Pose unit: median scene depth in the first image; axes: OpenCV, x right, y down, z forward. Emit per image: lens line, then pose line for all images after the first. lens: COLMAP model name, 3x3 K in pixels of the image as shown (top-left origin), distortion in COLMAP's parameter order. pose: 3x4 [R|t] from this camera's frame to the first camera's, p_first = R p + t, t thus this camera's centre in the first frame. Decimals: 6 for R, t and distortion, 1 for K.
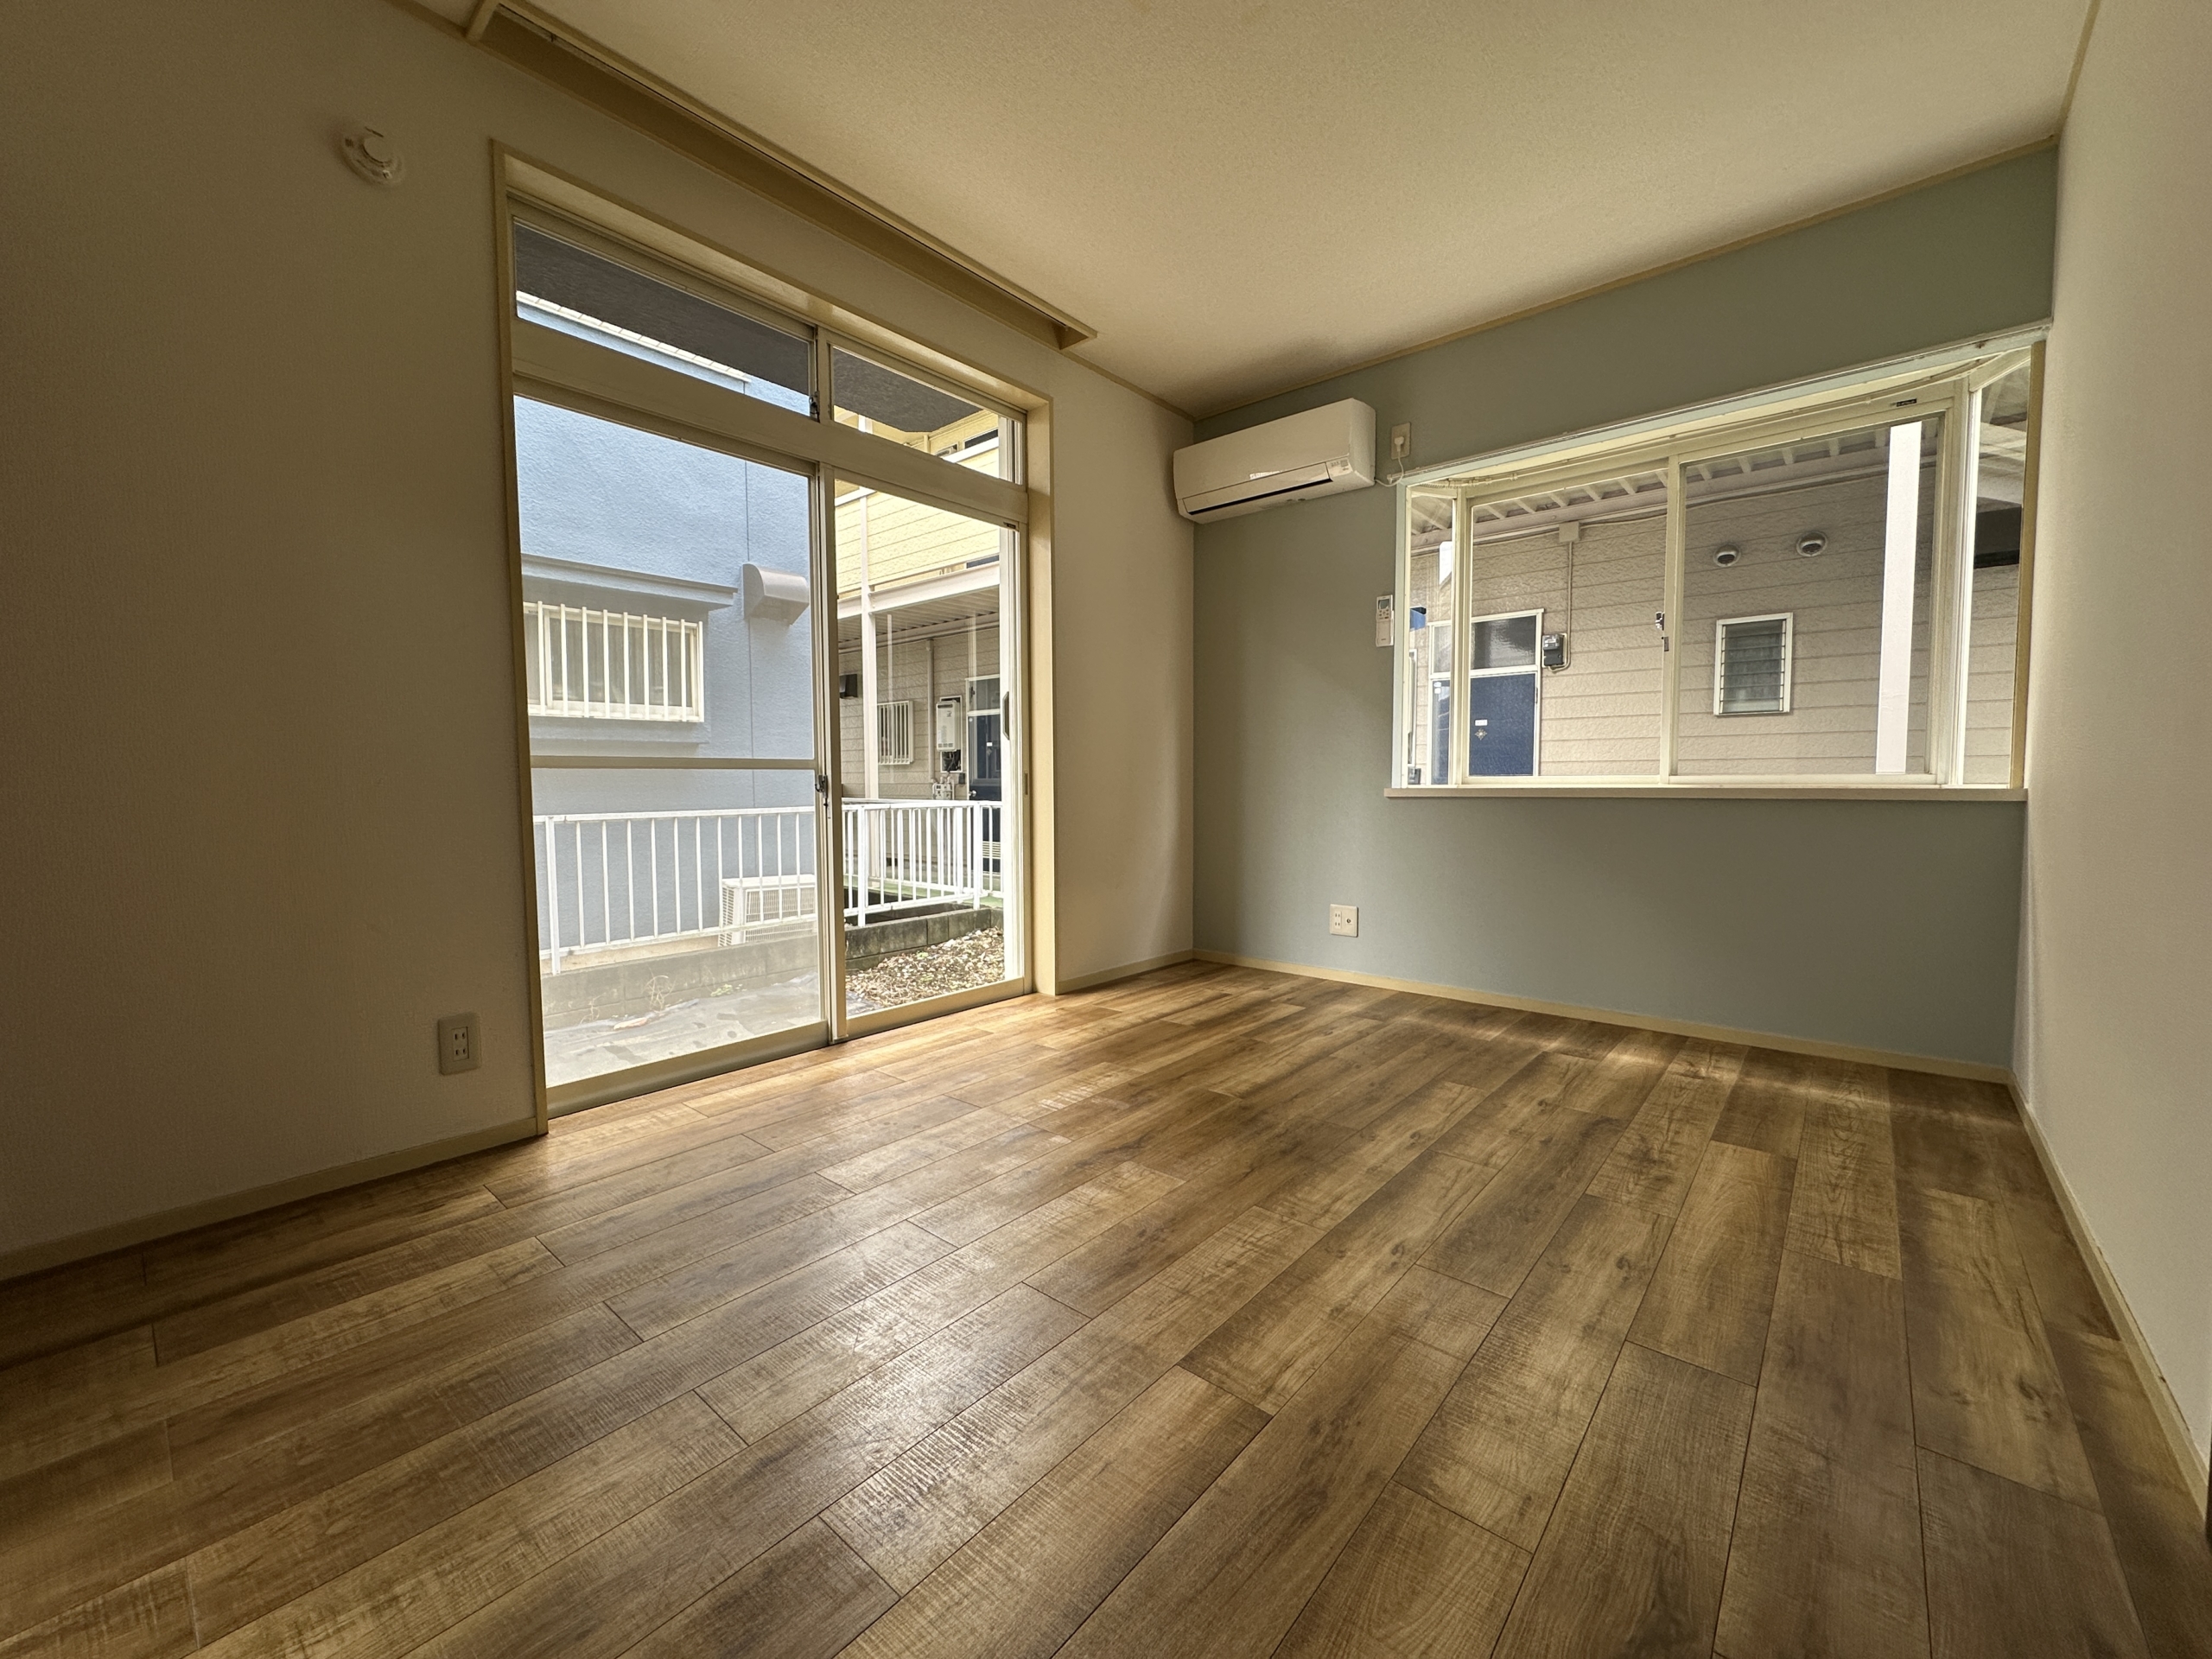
lens RADIAL K [[880.2, 0, 1101.9], [0, 880.2, 828.2], [0, 0, 1]] dist [-0.002732, 0.000742]
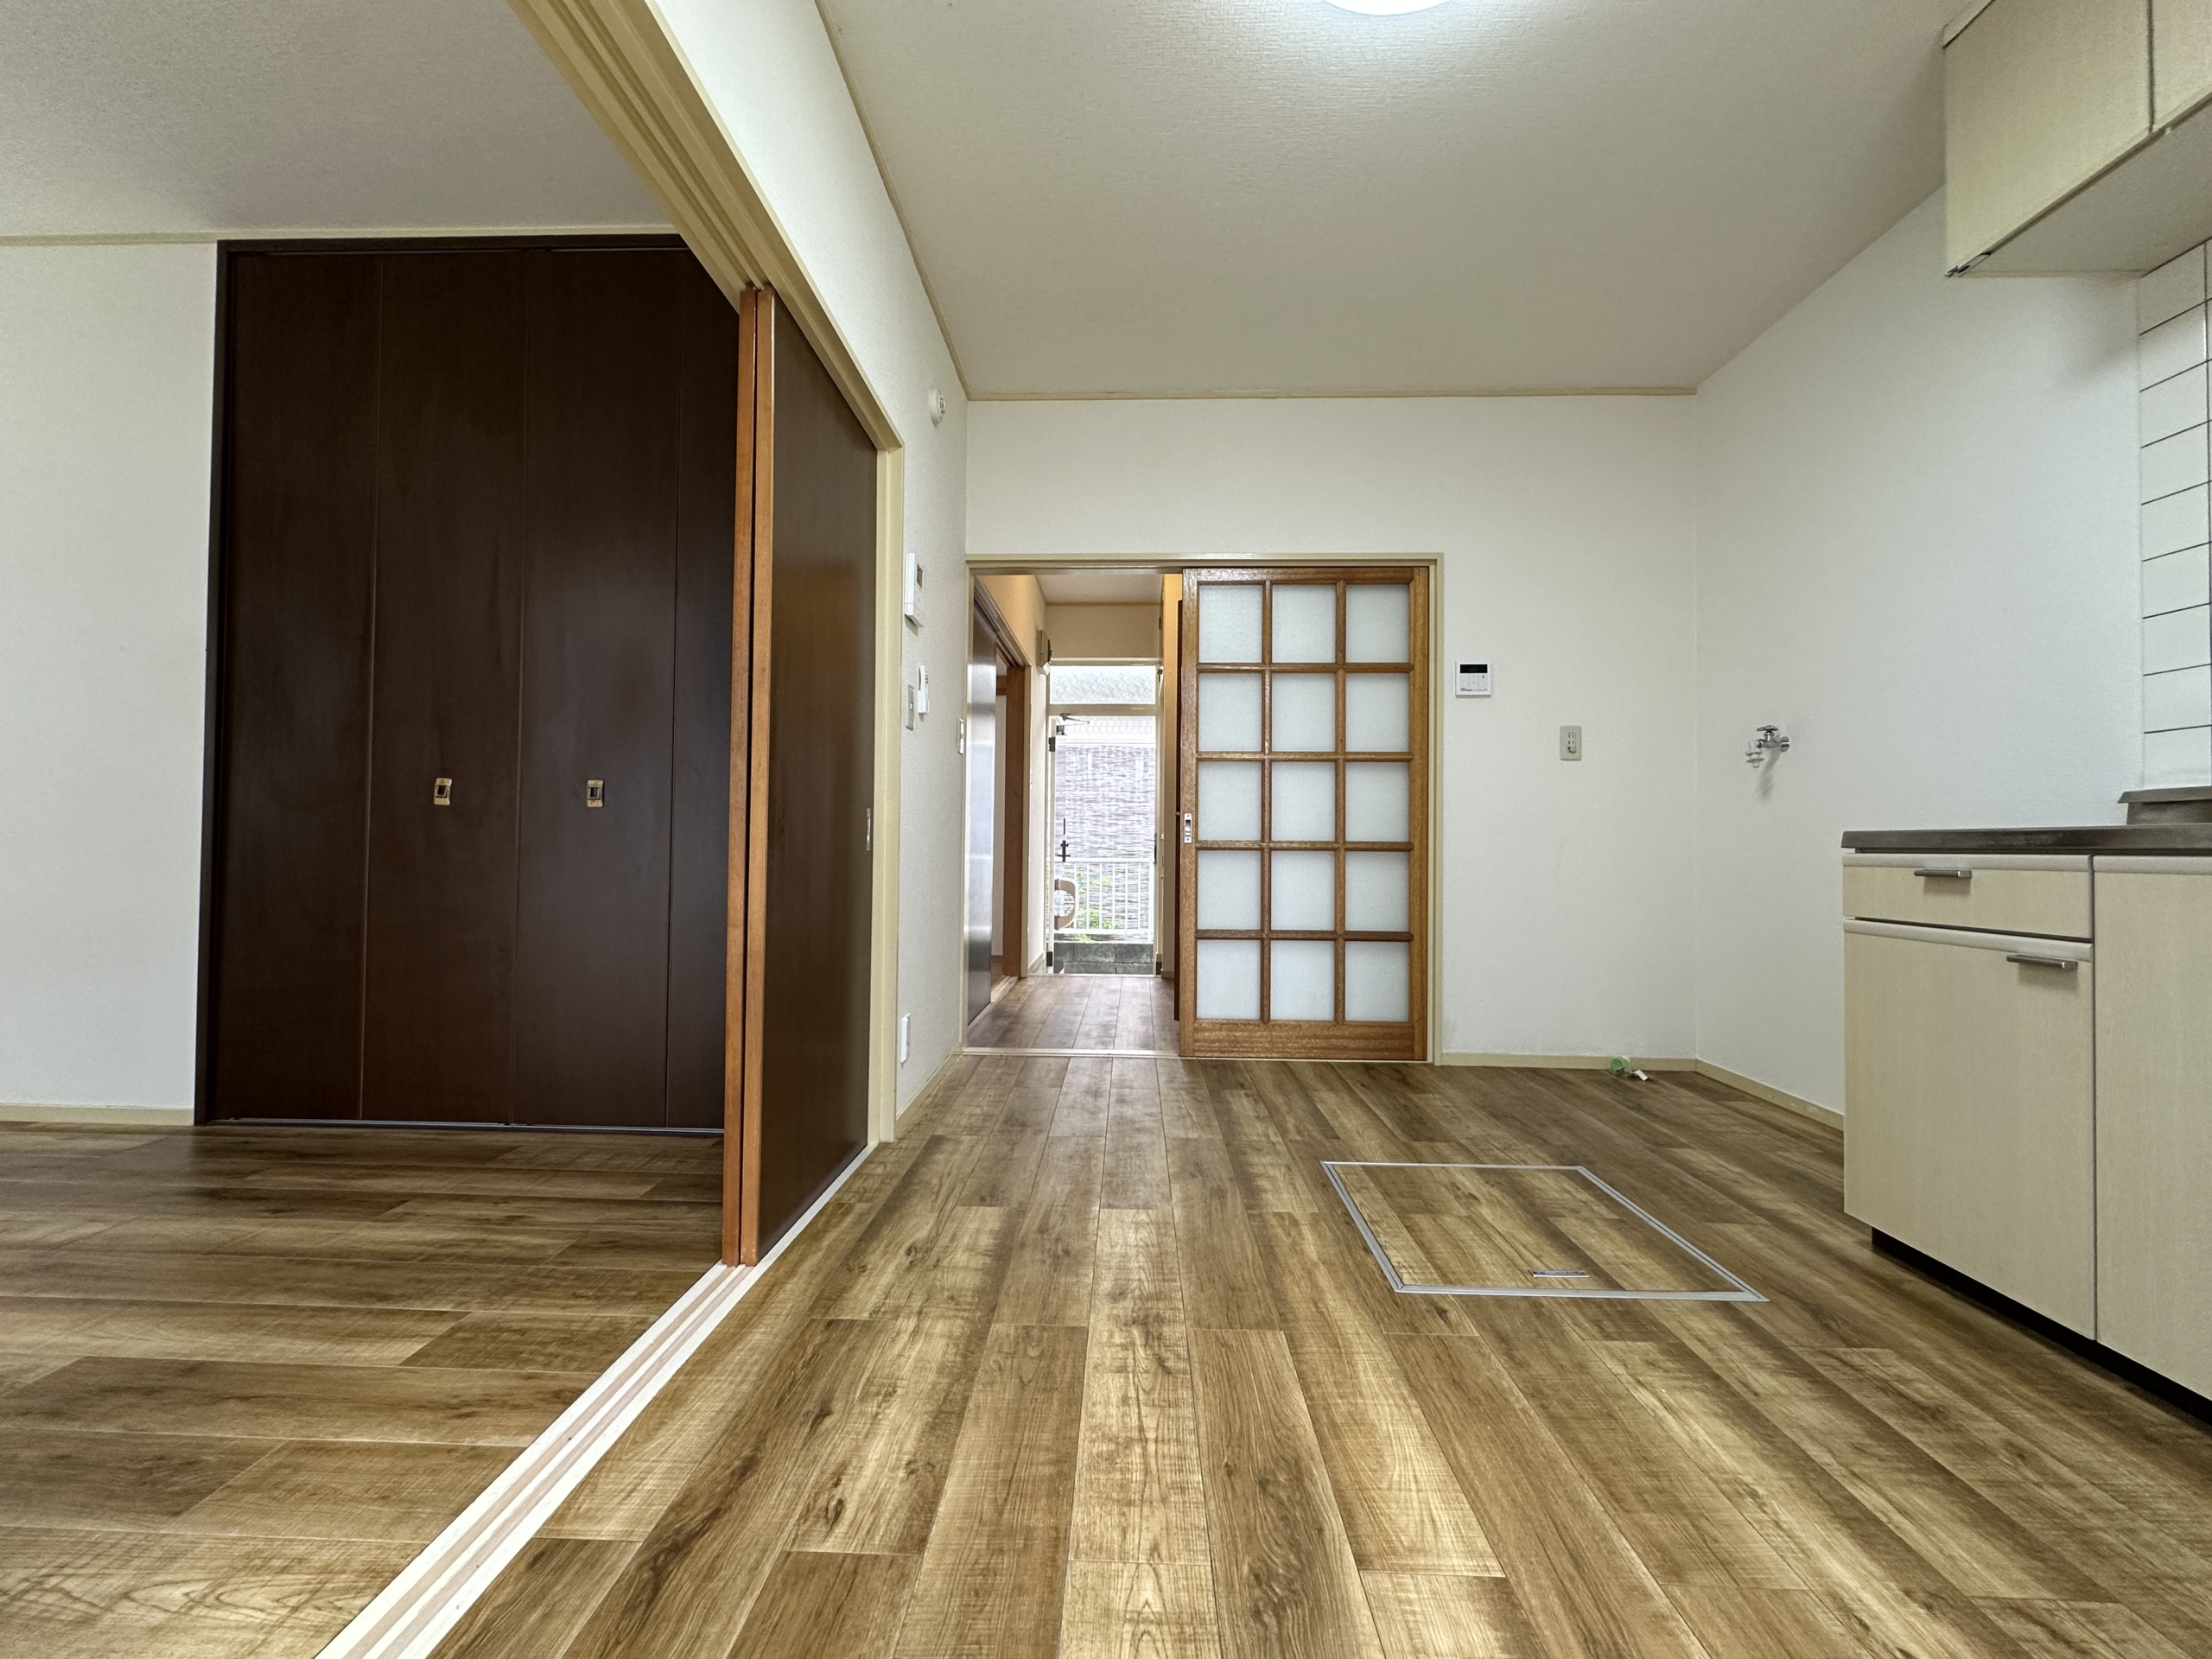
lens RADIAL K [[880.2, 0, 1101.9], [0, 880.2, 833.7], [0, 0, 1]] dist [-0.002732, 0.000742]
pose [[-0.624100, 0.010282, 0.781277, -0.877320], [0.036785, 0.999191, 0.016235, 0.014053], [-0.780478, 0.038871, -0.623973, 0.198868]]
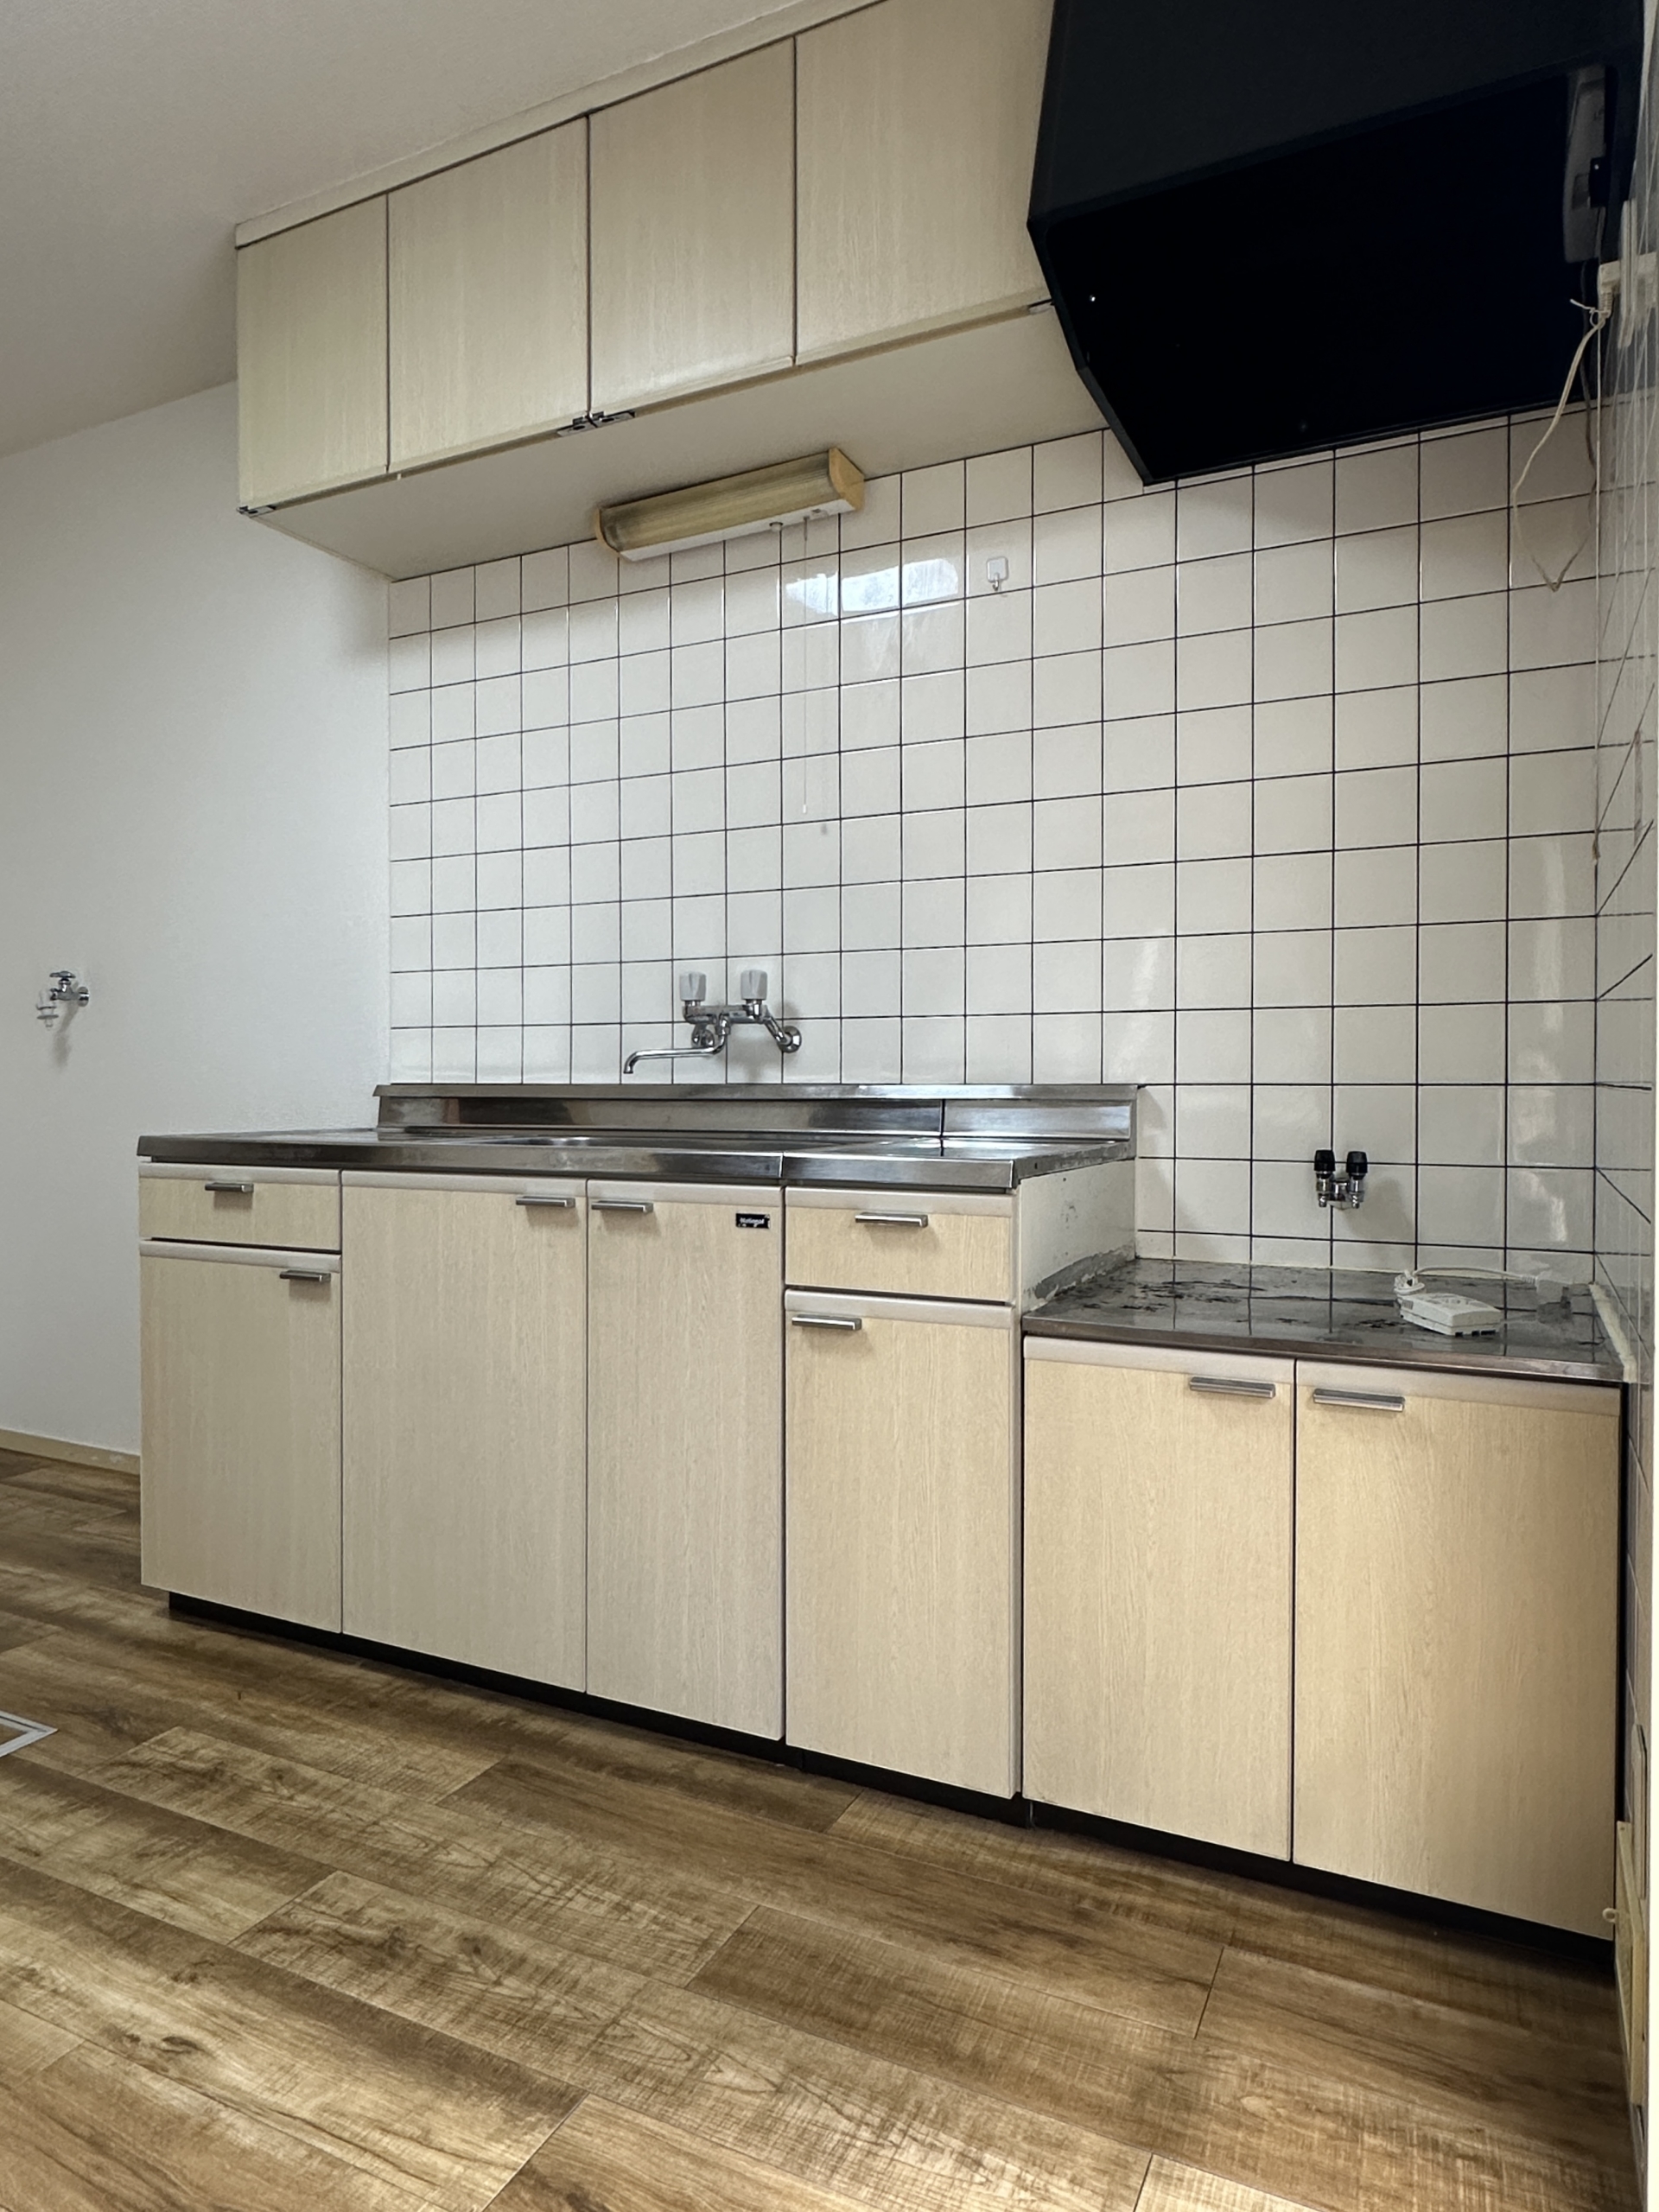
lens RADIAL K [[1357.4, 0, 826.5], [0, 1357.4, 1096.5], [0, 0, 1]] dist [0.003540, -0.001834]
pose [[-0.967842, 0.006656, -0.251472, -0.916620], [-0.010264, 0.997773, 0.065911, -0.046549], [0.251350, 0.066373, -0.965618, 0.295020]]
